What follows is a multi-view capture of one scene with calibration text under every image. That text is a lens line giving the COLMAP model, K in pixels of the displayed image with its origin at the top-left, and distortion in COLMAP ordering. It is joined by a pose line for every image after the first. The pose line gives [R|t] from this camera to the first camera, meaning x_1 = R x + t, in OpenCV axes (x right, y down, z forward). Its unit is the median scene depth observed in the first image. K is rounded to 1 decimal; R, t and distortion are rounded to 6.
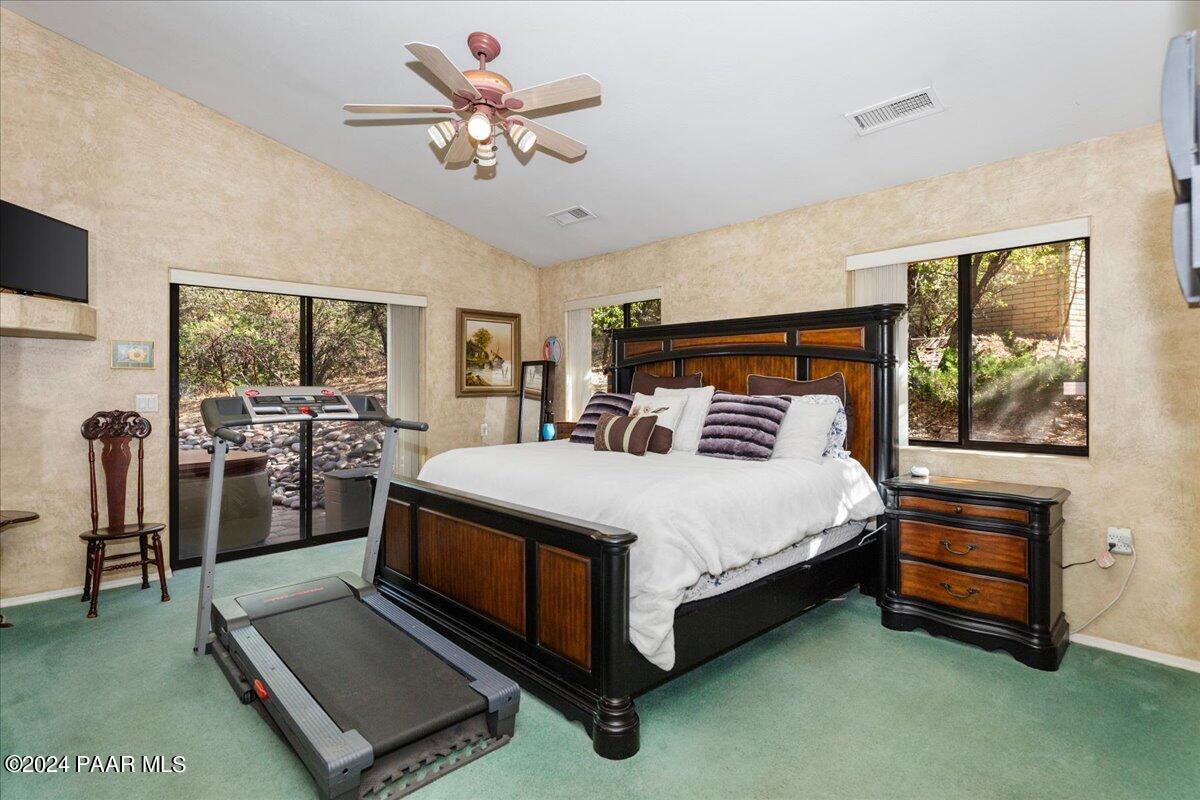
lens RADIAL K [[578.8, 0, 602.7], [0, 578.8, 392.1], [0, 0, 1]] dist [-0.005349, -0.000289]
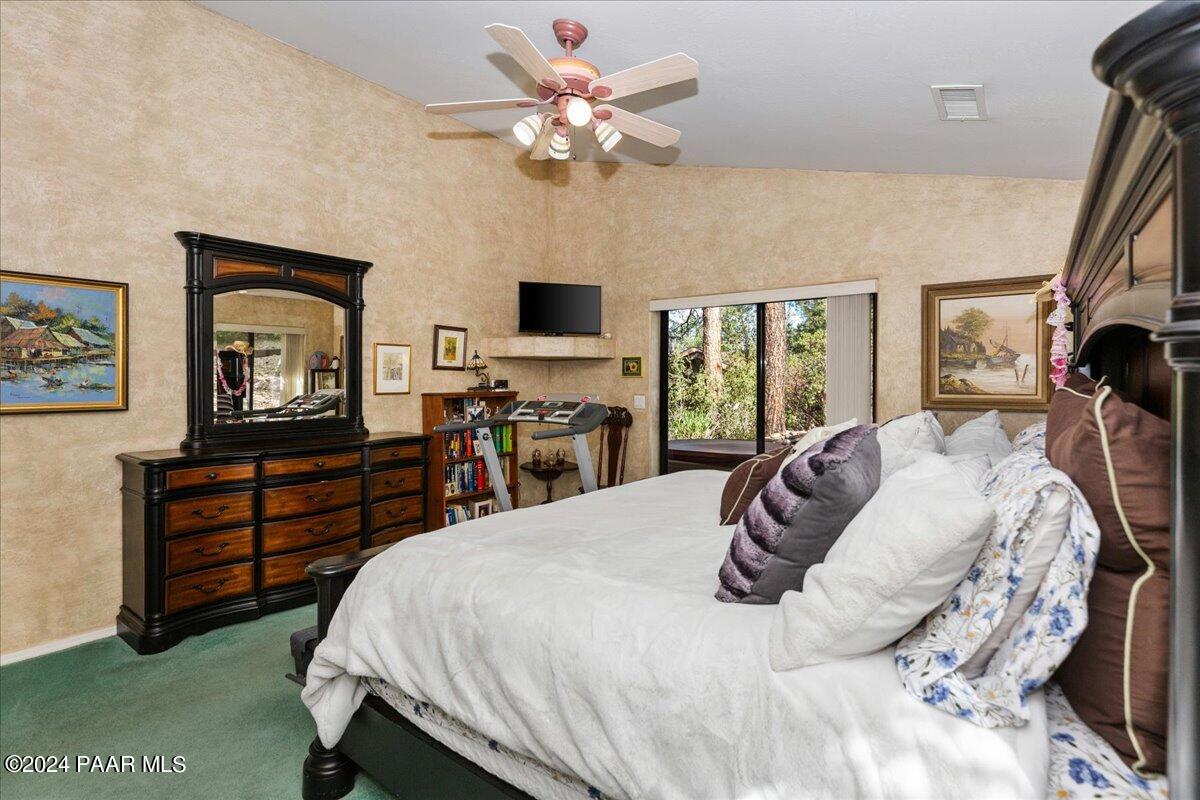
lens RADIAL K [[578.8, 0, 602.3], [0, 578.8, 391.2], [0, 0, 1]] dist [-0.005349, -0.000289]
pose [[0.172289, 0.022395, -0.984792, 0.415572], [-0.010958, 0.999723, 0.020818, -0.026165], [0.984985, 0.007205, 0.172487, 0.513270]]
